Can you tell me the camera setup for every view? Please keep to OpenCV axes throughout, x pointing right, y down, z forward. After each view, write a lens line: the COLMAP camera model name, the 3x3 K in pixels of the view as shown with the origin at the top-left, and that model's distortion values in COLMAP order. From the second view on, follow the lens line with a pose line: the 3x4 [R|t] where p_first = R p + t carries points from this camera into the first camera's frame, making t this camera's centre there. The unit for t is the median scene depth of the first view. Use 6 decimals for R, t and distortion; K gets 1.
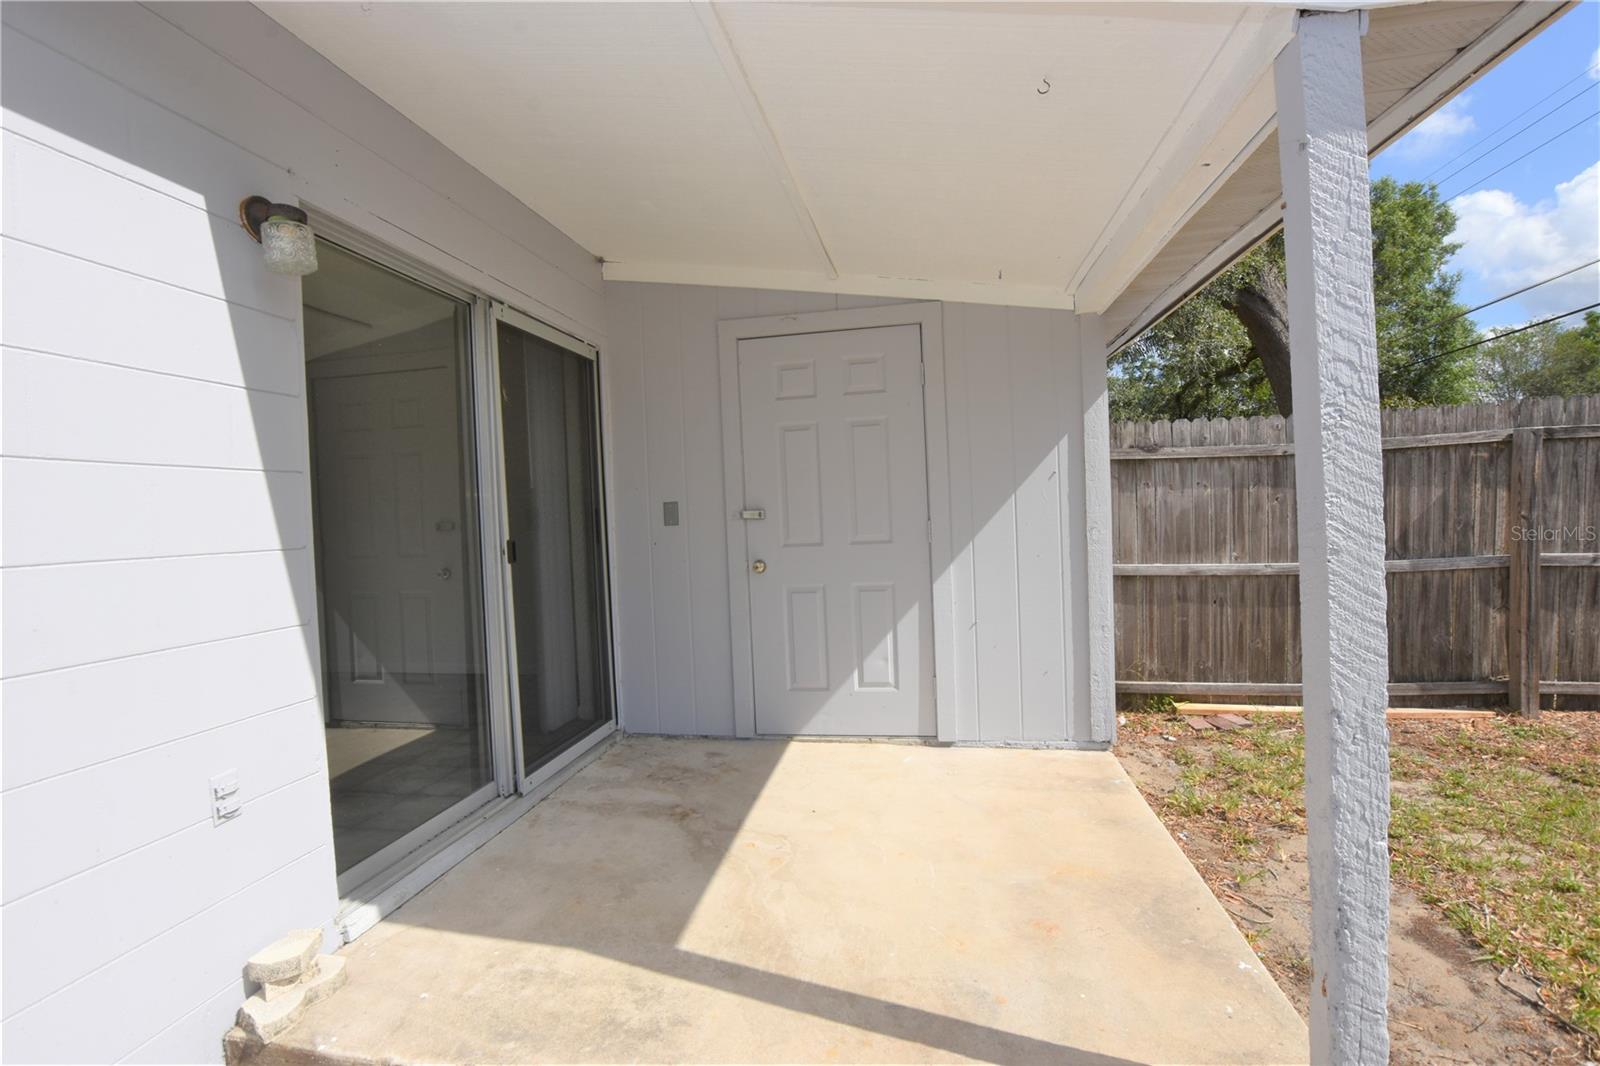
lens RADIAL K [[712.2, 0, 793.5], [0, 712.2, 532.6], [0, 0, 1]] dist [-0.023998, 0.001167]
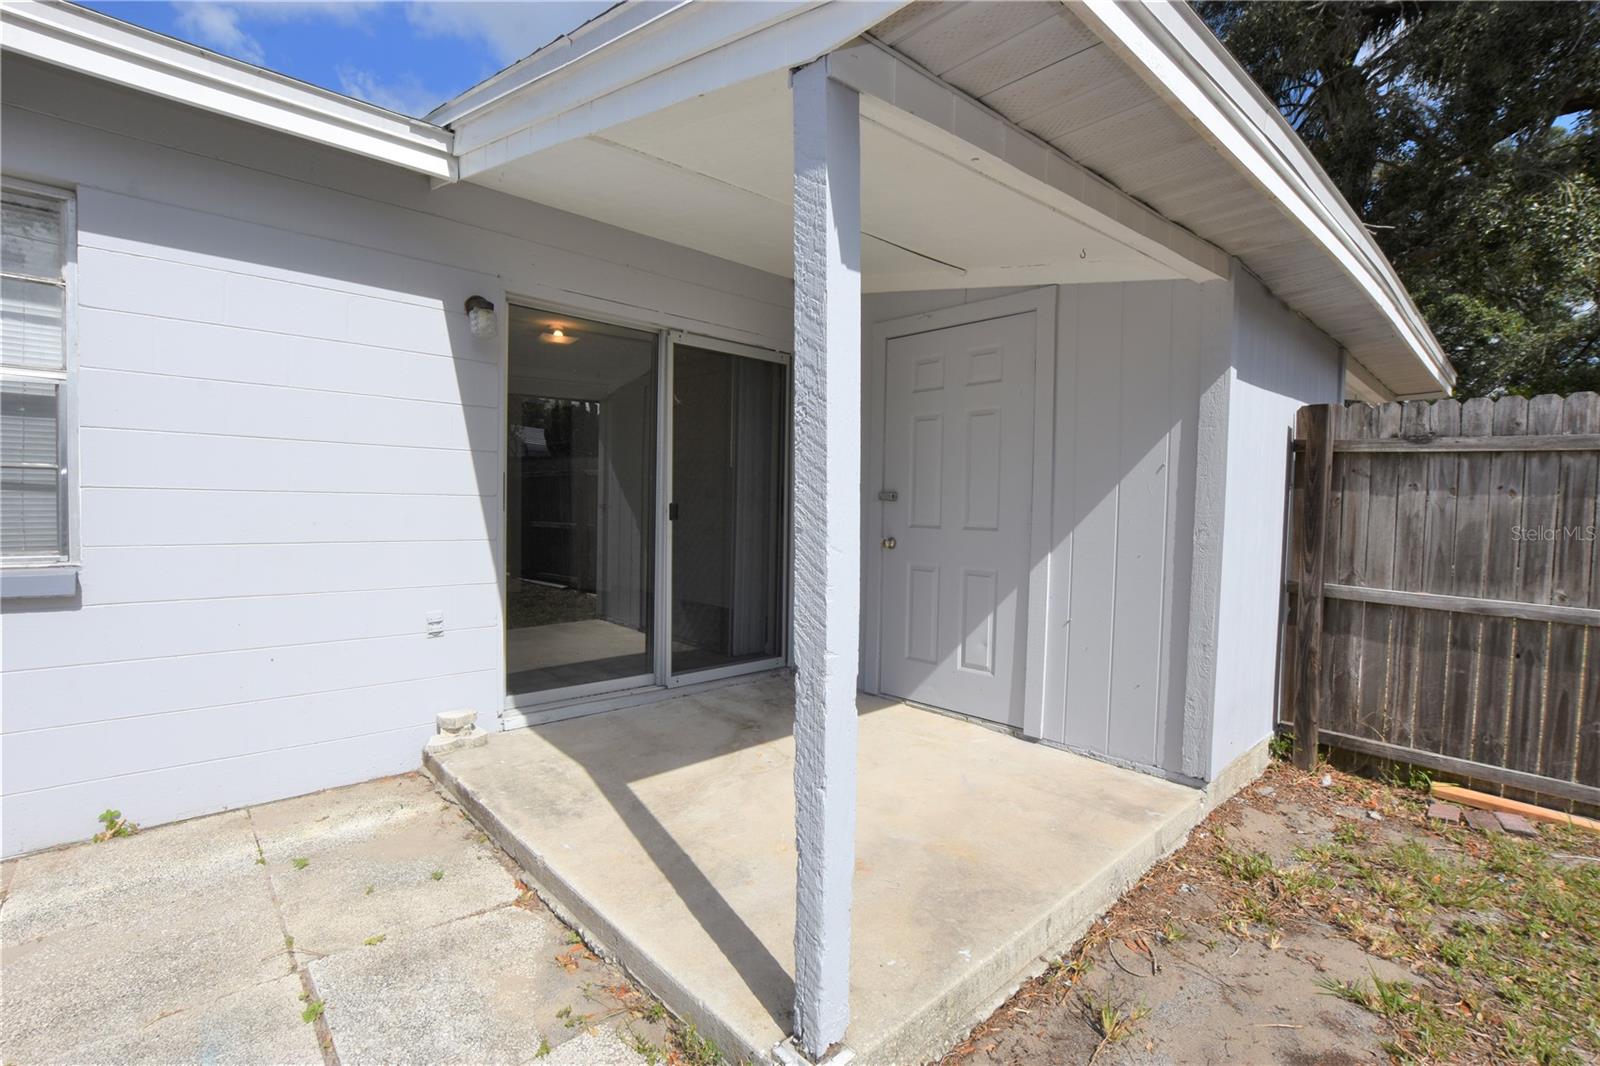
lens RADIAL K [[712.2, 0, 798.8], [0, 712.2, 530.3], [0, 0, 1]] dist [-0.023998, 0.001167]
pose [[0.808363, 0.078637, -0.583409, 0.482378], [-0.068479, 0.996871, 0.039484, -0.006408], [0.584688, 0.008034, 0.811218, 0.013820]]
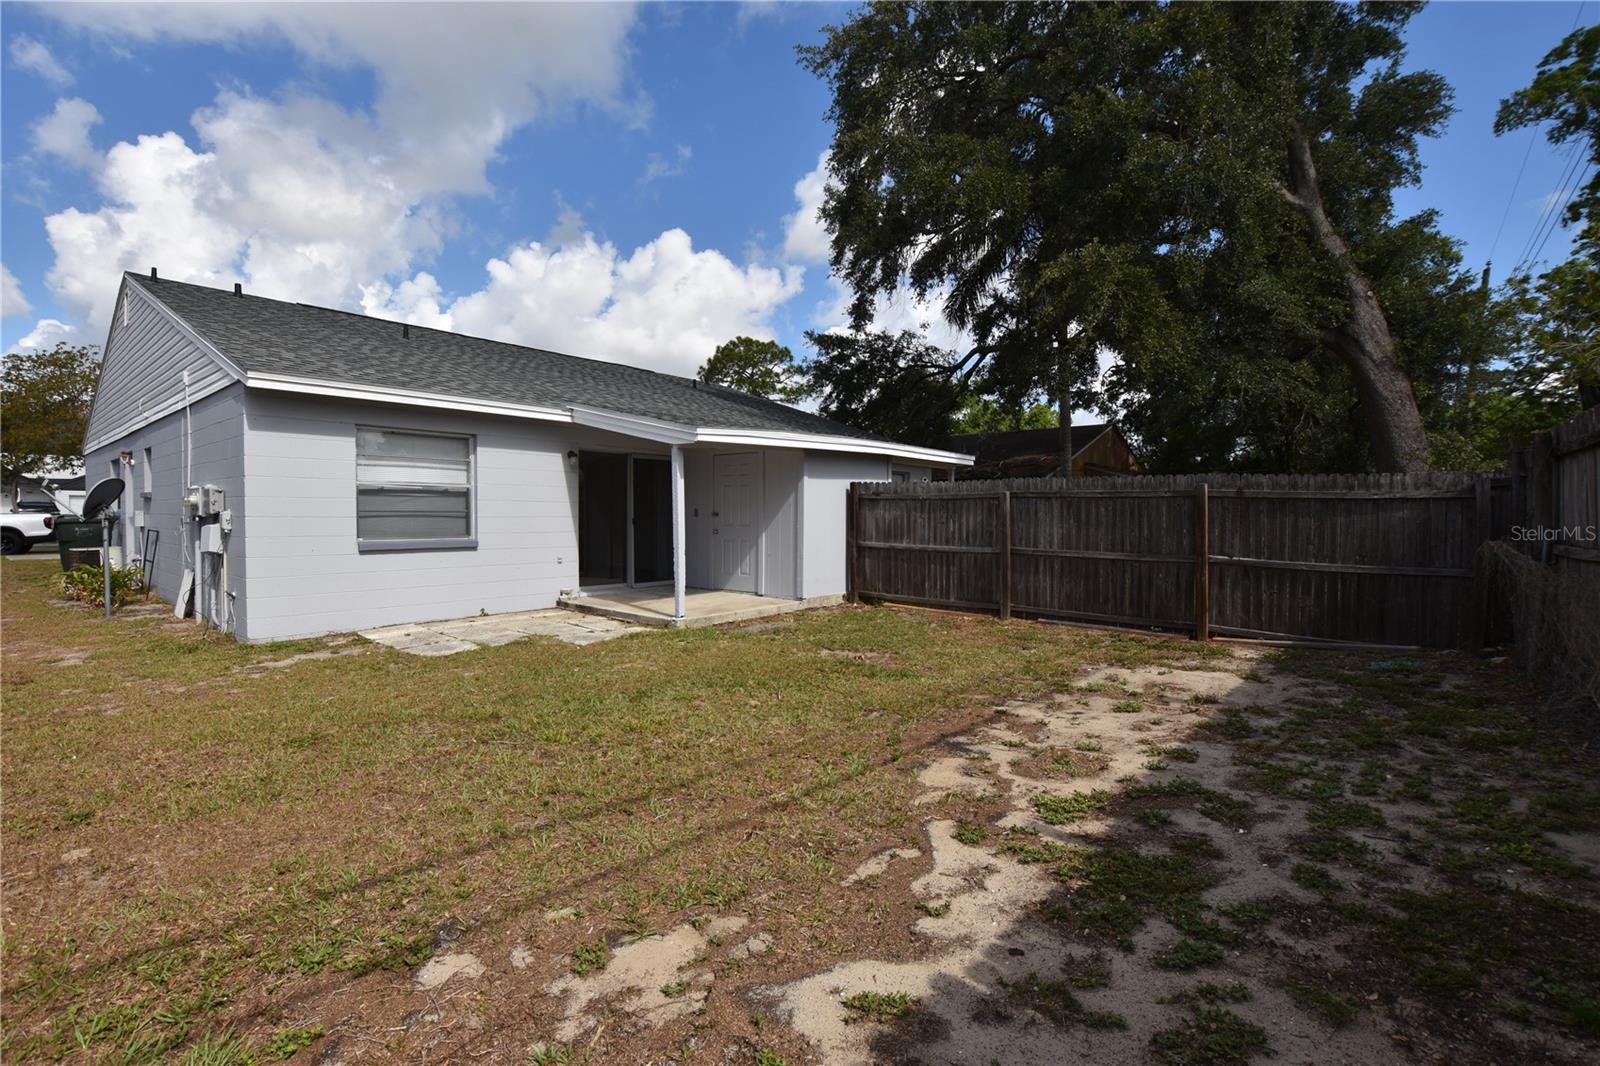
lens RADIAL K [[712.2, 0, 795.5], [0, 712.2, 530.6], [0, 0, 1]] dist [-0.023998, 0.001167]
pose [[0.878642, 0.054660, -0.474343, 1.649398], [-0.052812, 0.998456, 0.017231, -0.026407], [0.474552, 0.009911, 0.880171, -1.456021]]
